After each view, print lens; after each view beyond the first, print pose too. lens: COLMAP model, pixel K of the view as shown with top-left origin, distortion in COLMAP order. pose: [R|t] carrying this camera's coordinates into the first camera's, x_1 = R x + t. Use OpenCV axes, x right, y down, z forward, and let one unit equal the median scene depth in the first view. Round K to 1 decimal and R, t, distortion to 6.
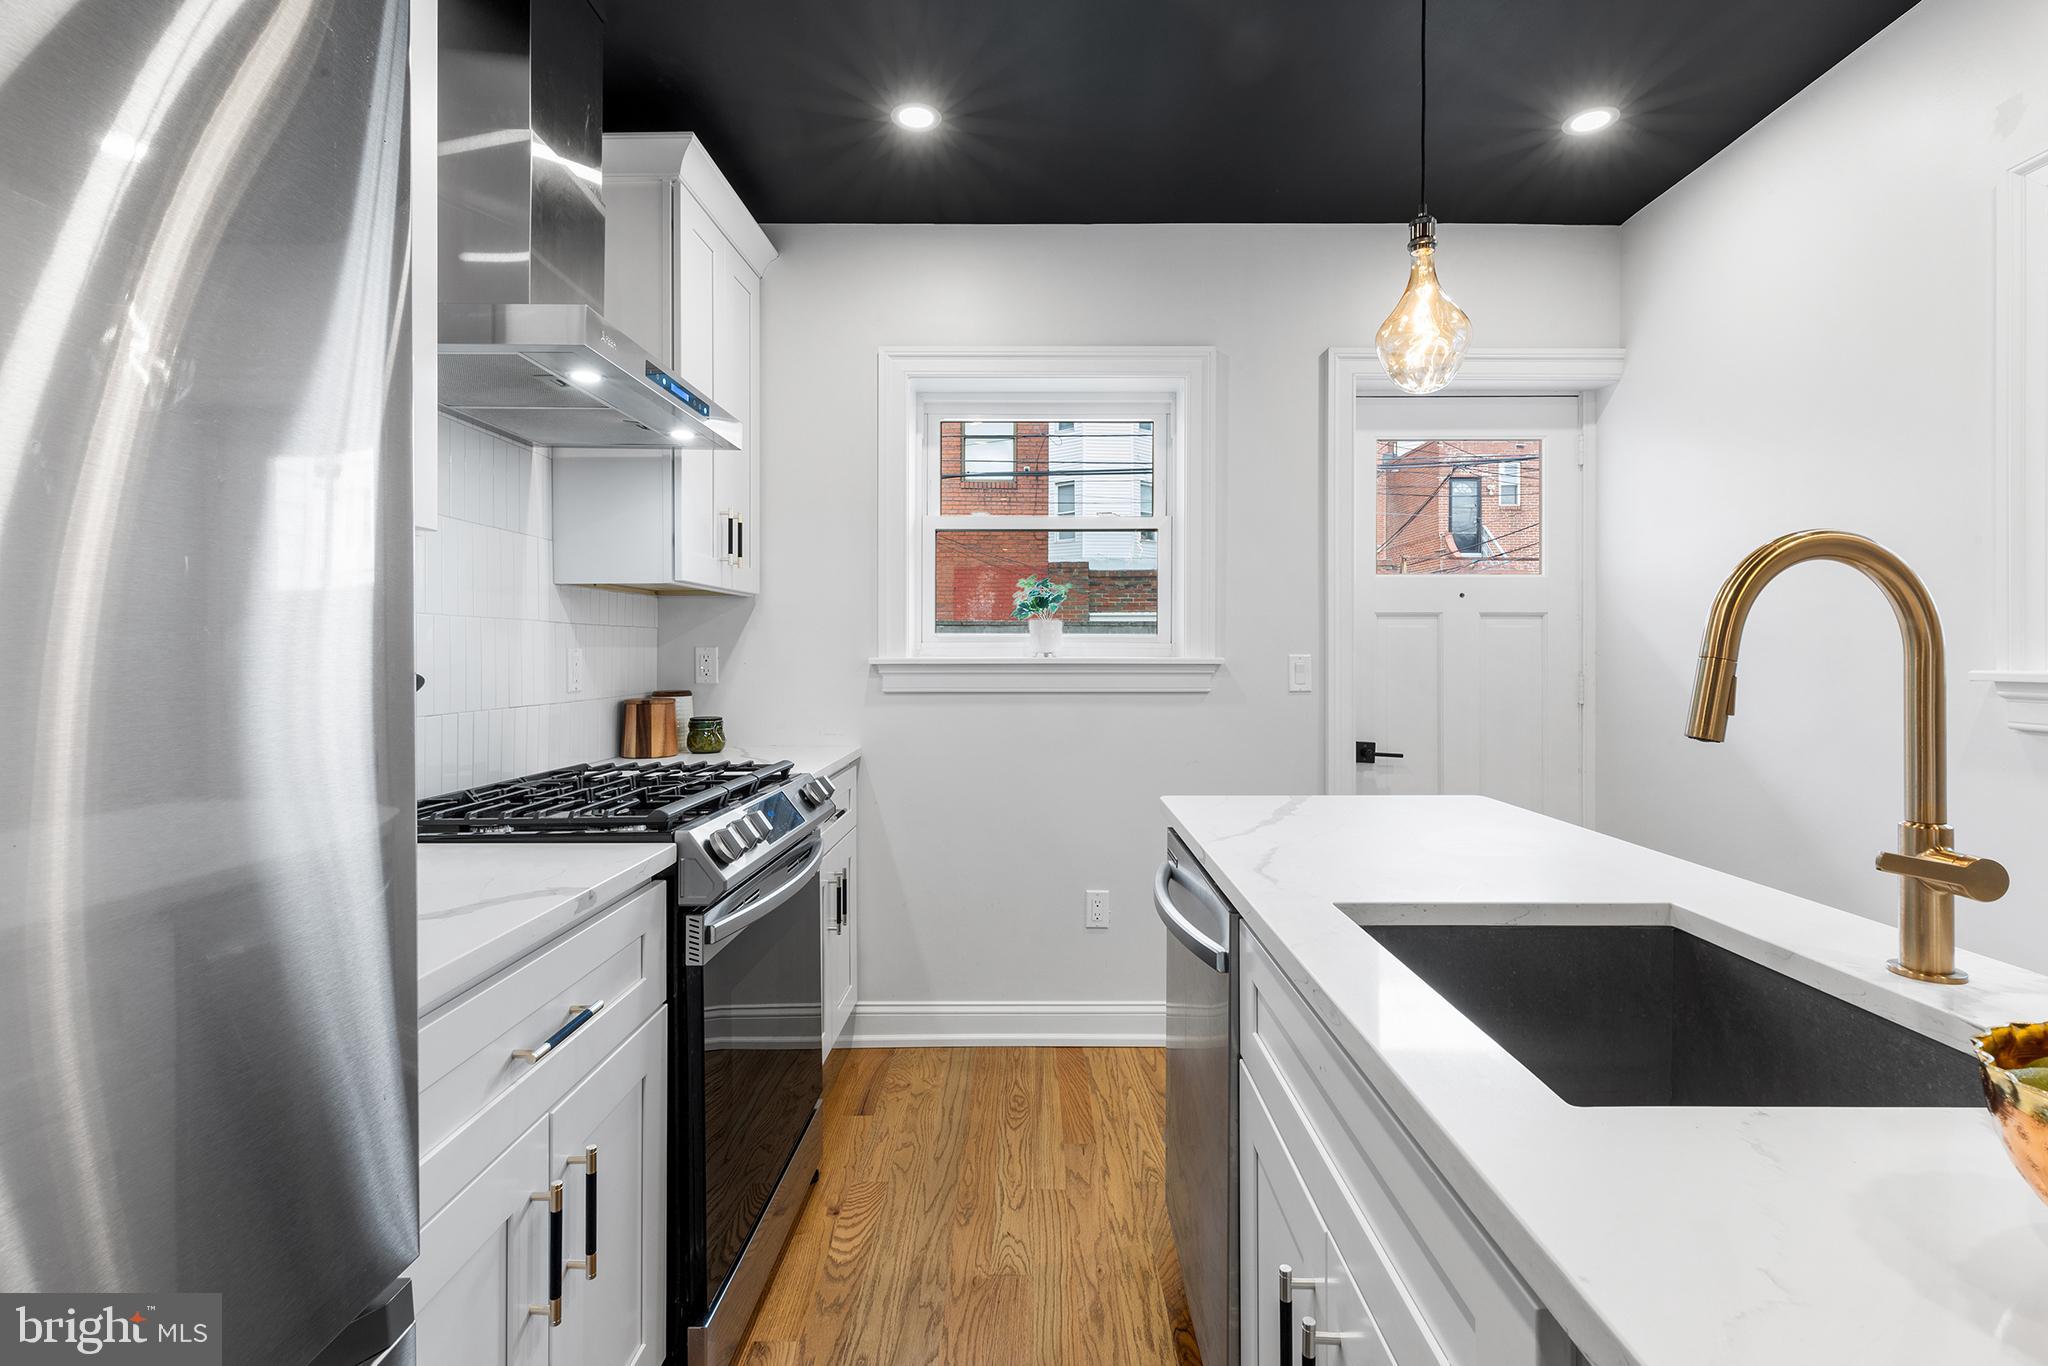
lens RADIAL K [[930.5, 0, 1031.2], [0, 930.5, 639.1], [0, 0, 1]] dist [0.018257, 0.000156]
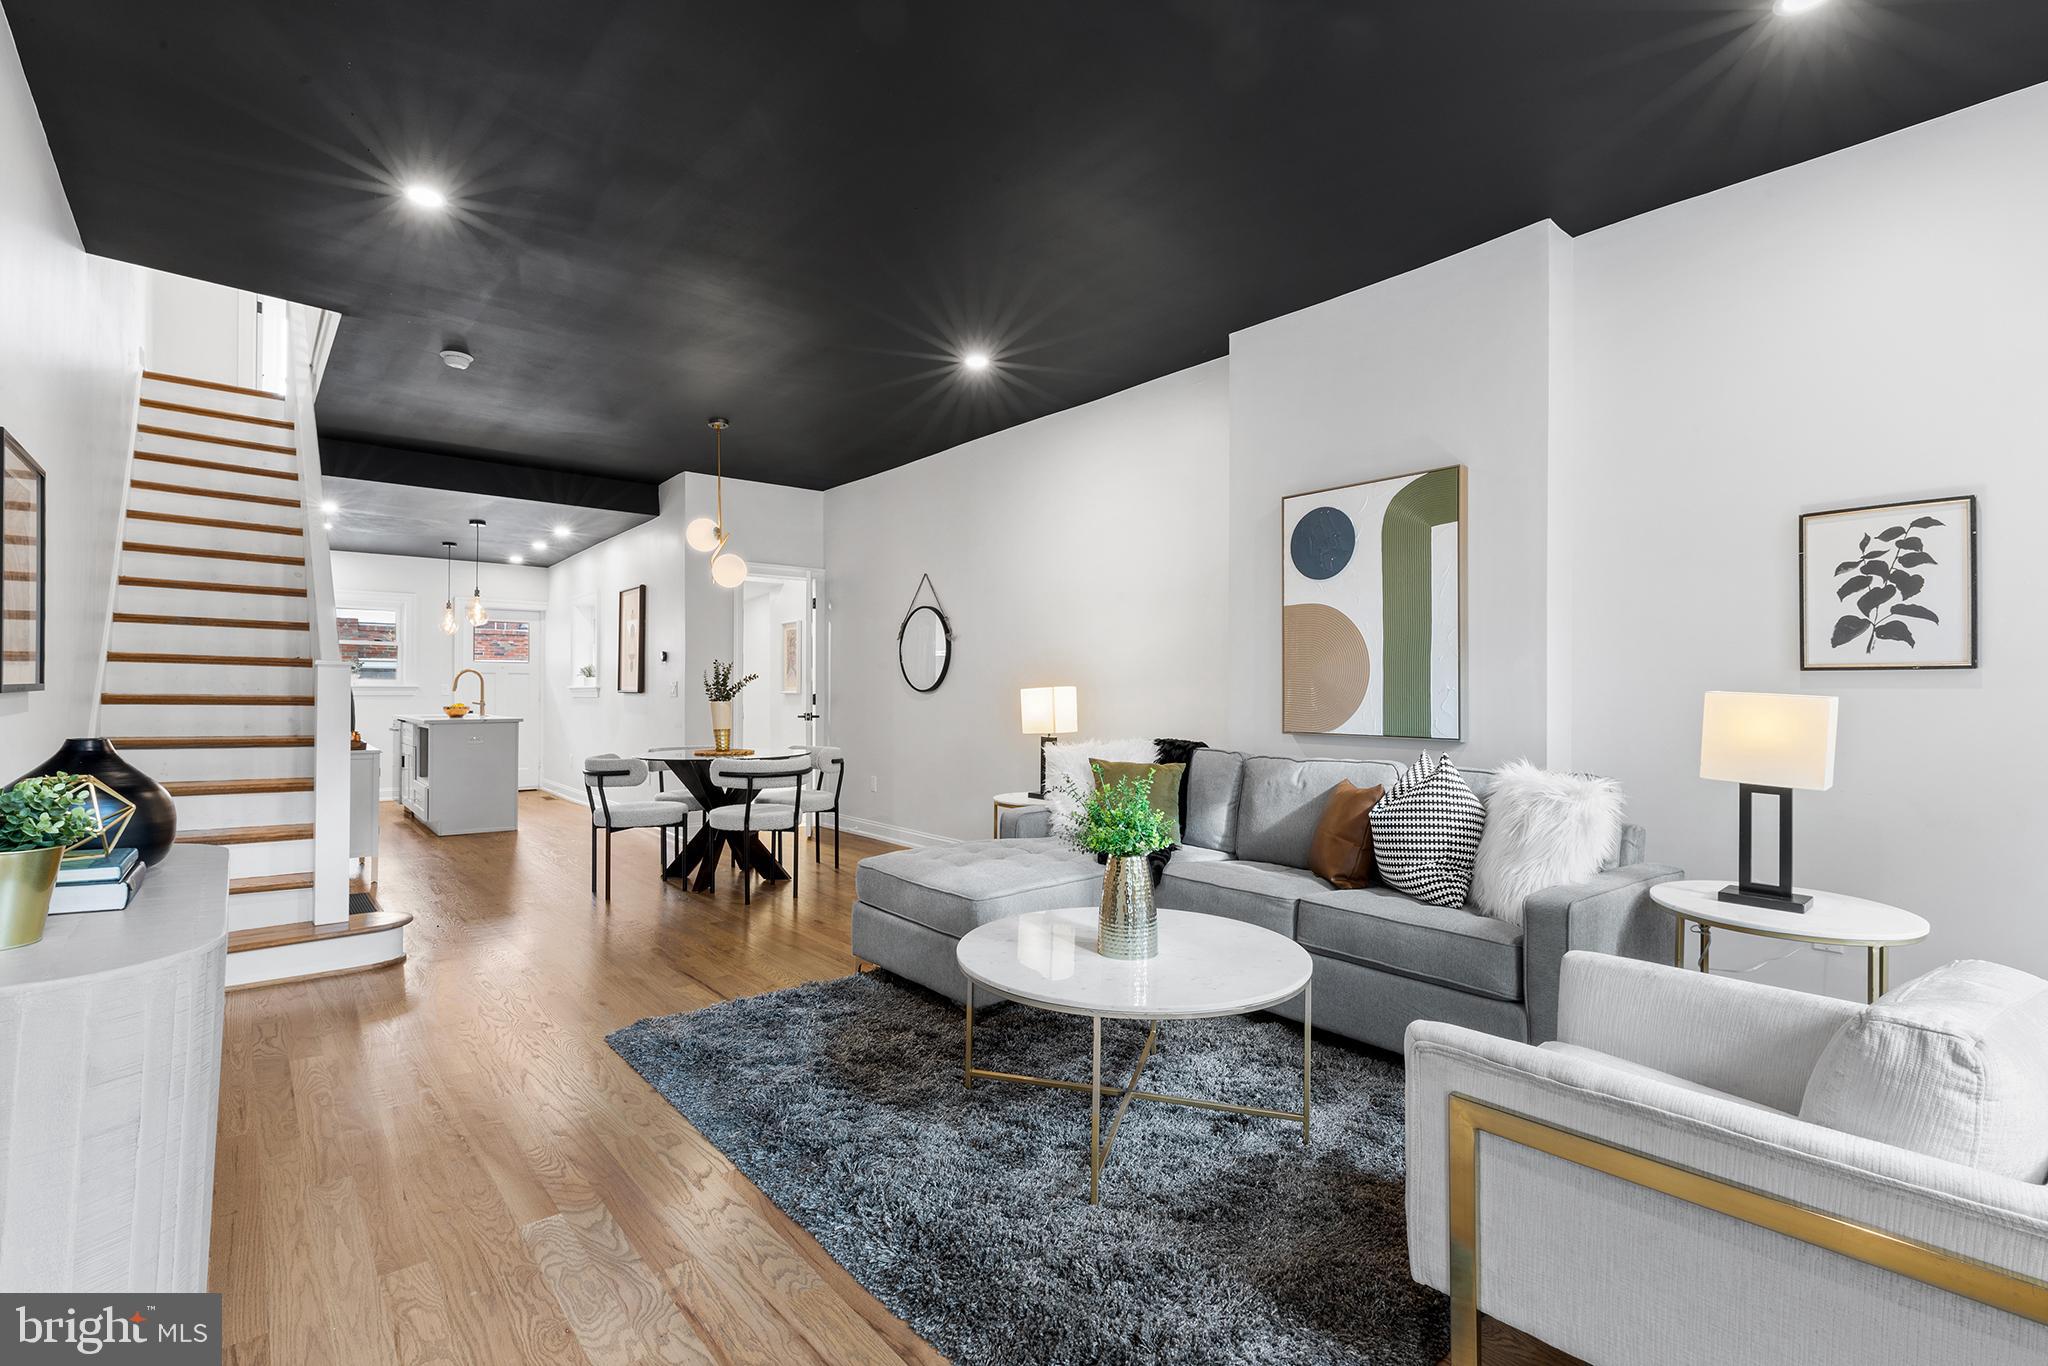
lens RADIAL K [[929.2, 0, 1051.3], [0, 929.2, 688.0], [0, 0, 1]] dist [0.001433, -0.000453]
pose [[0.751638, 0.008410, 0.659522, -0.299391], [-0.010831, 0.999941, -0.000408, 0.007027], [-0.659487, -0.006837, 0.751685, -3.195437]]
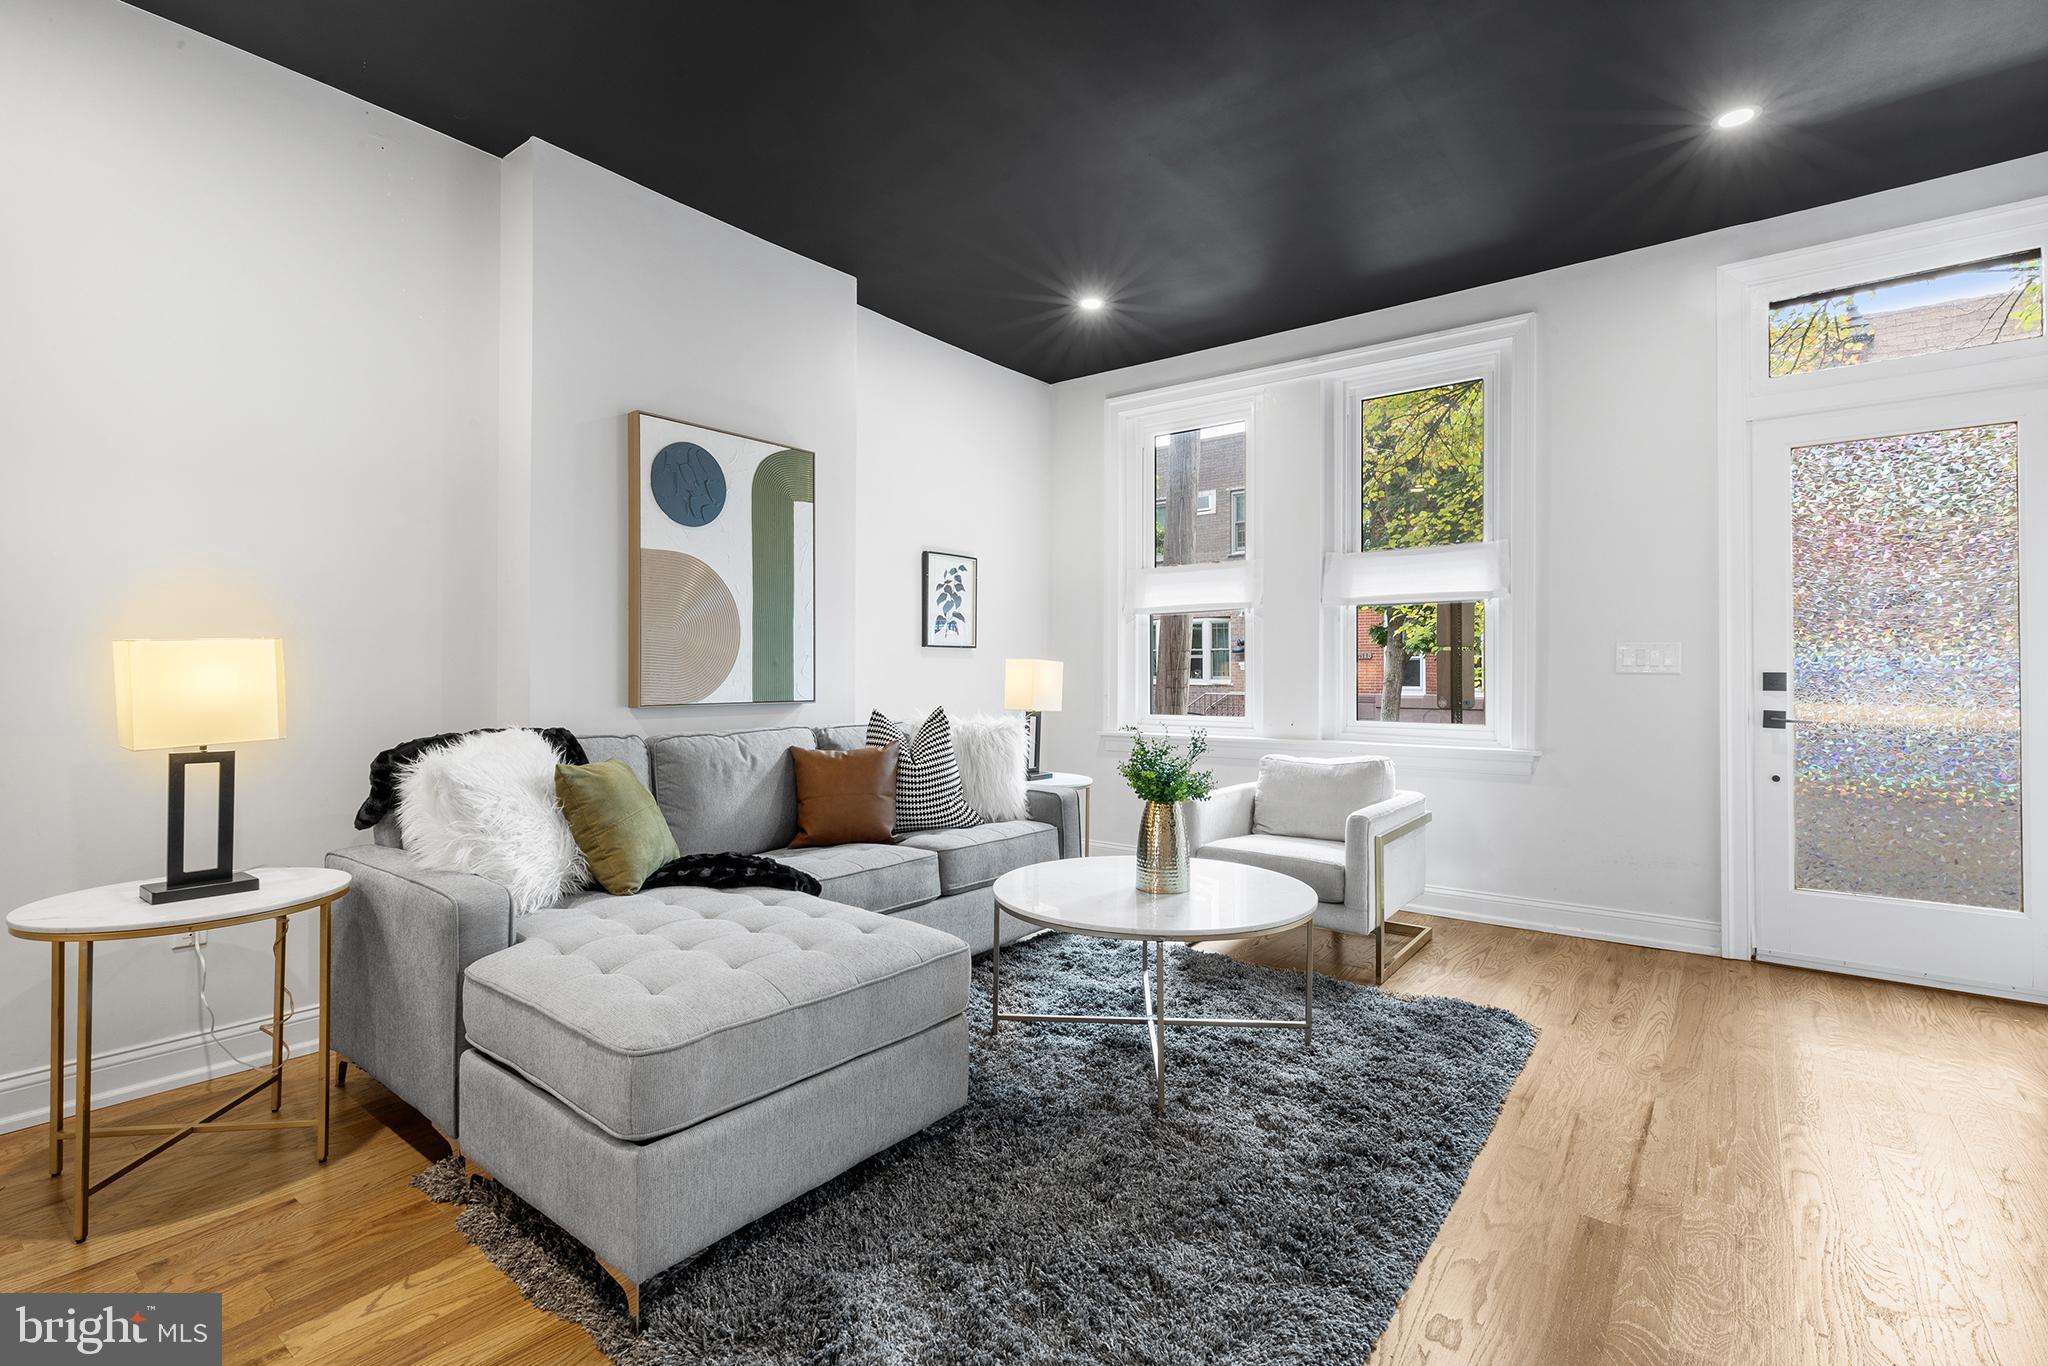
lens RADIAL K [[914.3, 0, 1010.2], [0, 914.3, 664.8], [0, 0, 1]] dist [0.004060, 0.000118]
pose [[-0.778493, 0.006175, 0.627623, -0.136608], [-0.002851, 0.999906, -0.013374, 0.035701], [-0.627647, -0.012201, -0.778402, -1.632332]]
